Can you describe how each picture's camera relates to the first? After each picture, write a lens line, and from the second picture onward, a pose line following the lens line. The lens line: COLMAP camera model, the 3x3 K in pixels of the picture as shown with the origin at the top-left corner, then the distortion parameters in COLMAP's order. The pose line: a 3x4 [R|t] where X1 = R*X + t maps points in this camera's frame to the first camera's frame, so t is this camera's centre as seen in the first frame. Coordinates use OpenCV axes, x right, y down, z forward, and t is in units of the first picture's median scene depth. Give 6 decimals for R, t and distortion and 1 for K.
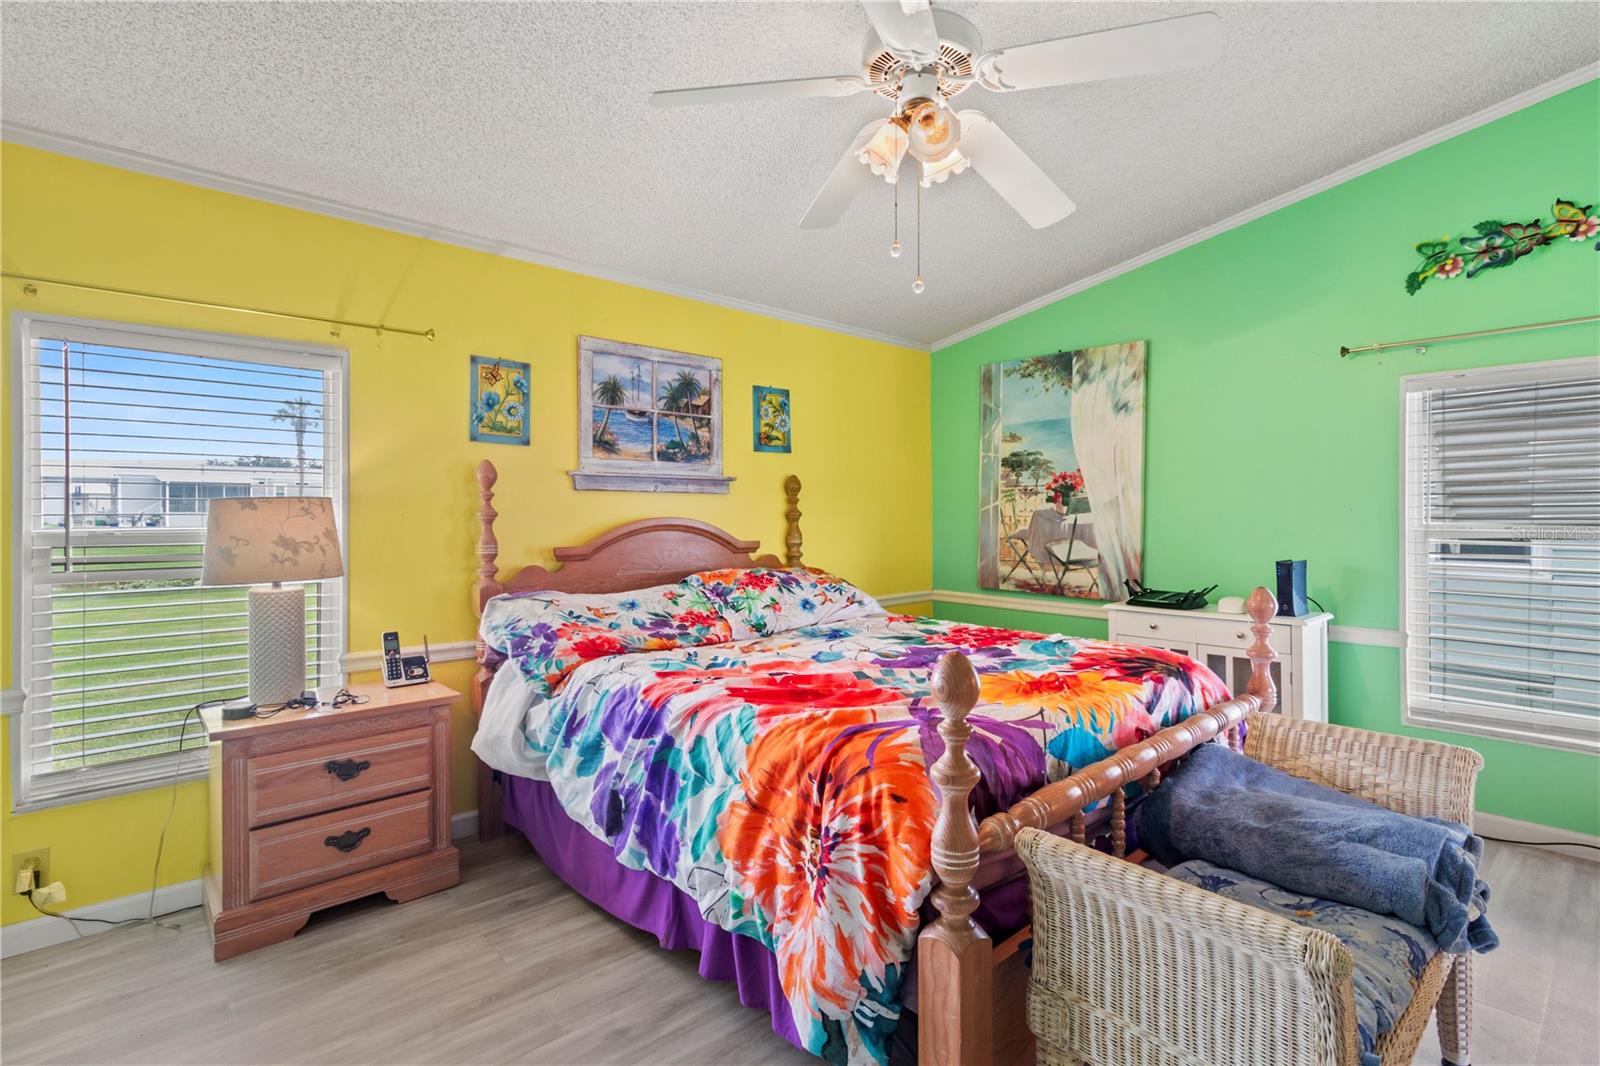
lens RADIAL K [[754.0, 0, 816.1], [0, 754.0, 521.7], [0, 0, 1]] dist [0.000495, 0.000145]
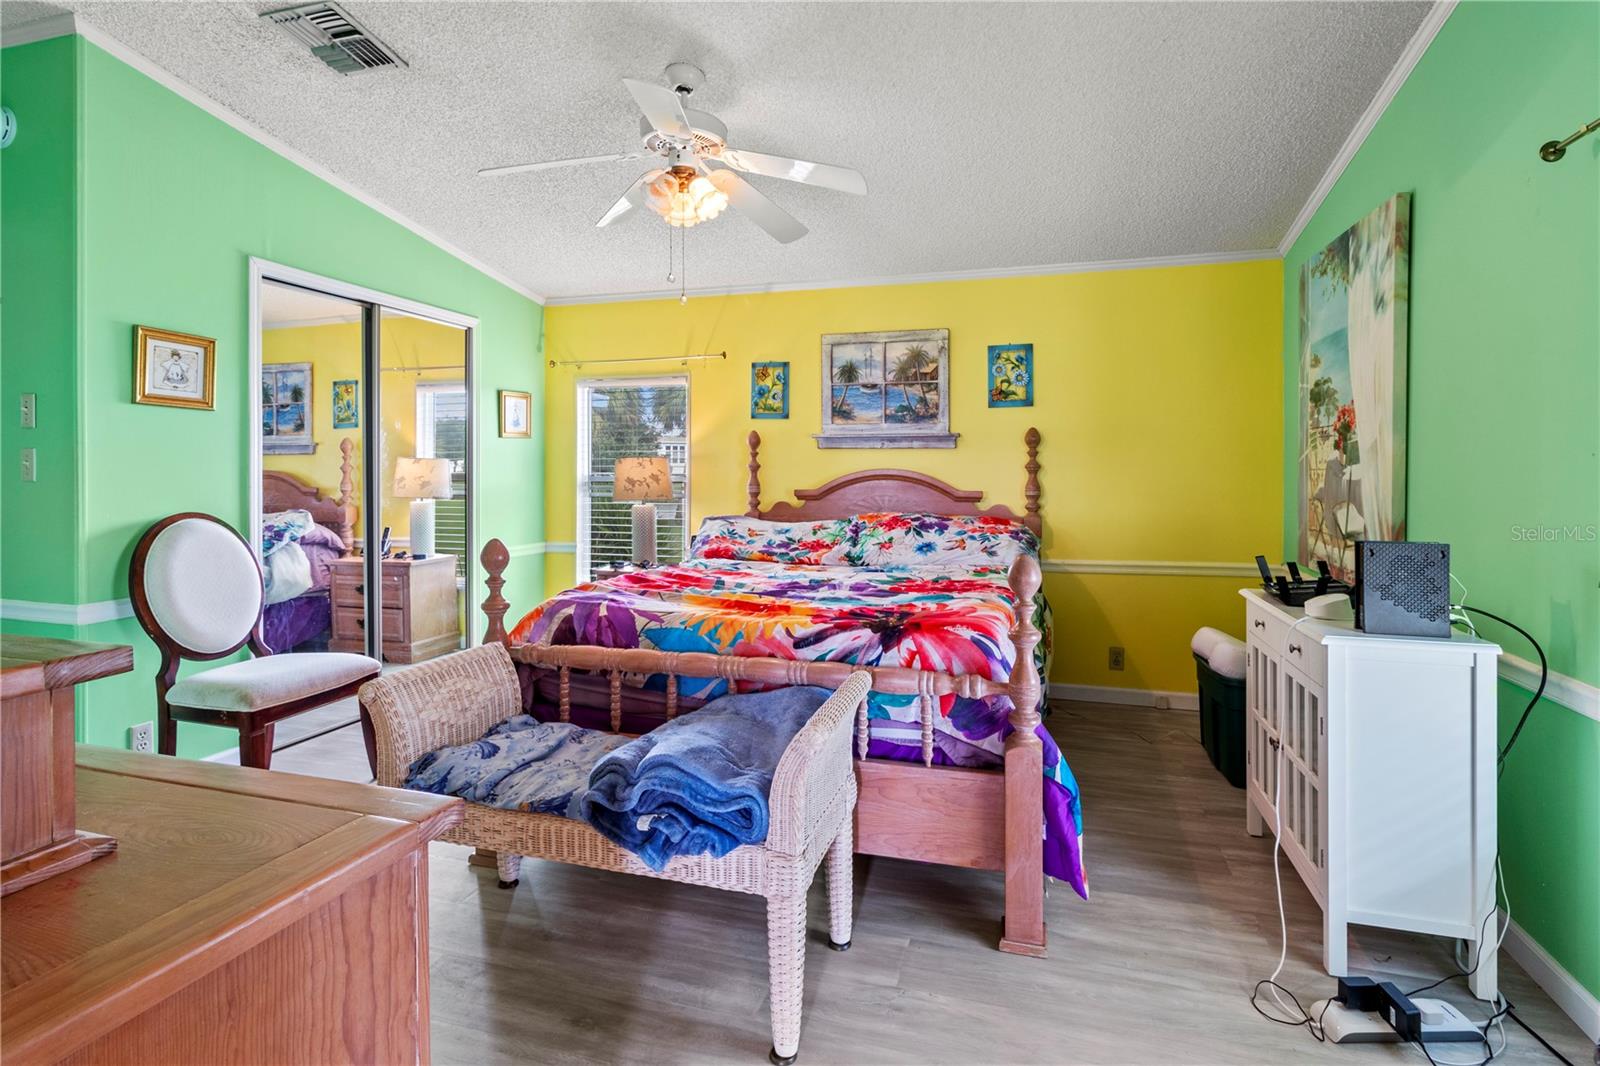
lens RADIAL K [[773.7, 0, 820.8], [0, 773.7, 497.8], [0, 0, 1]] dist [-0.002812, -0.000741]
pose [[0.509403, 0.031565, -0.859949, 0.817335], [-0.013089, 0.999496, 0.028934, 0.006024], [0.860428, -0.003483, 0.509560, 0.260363]]
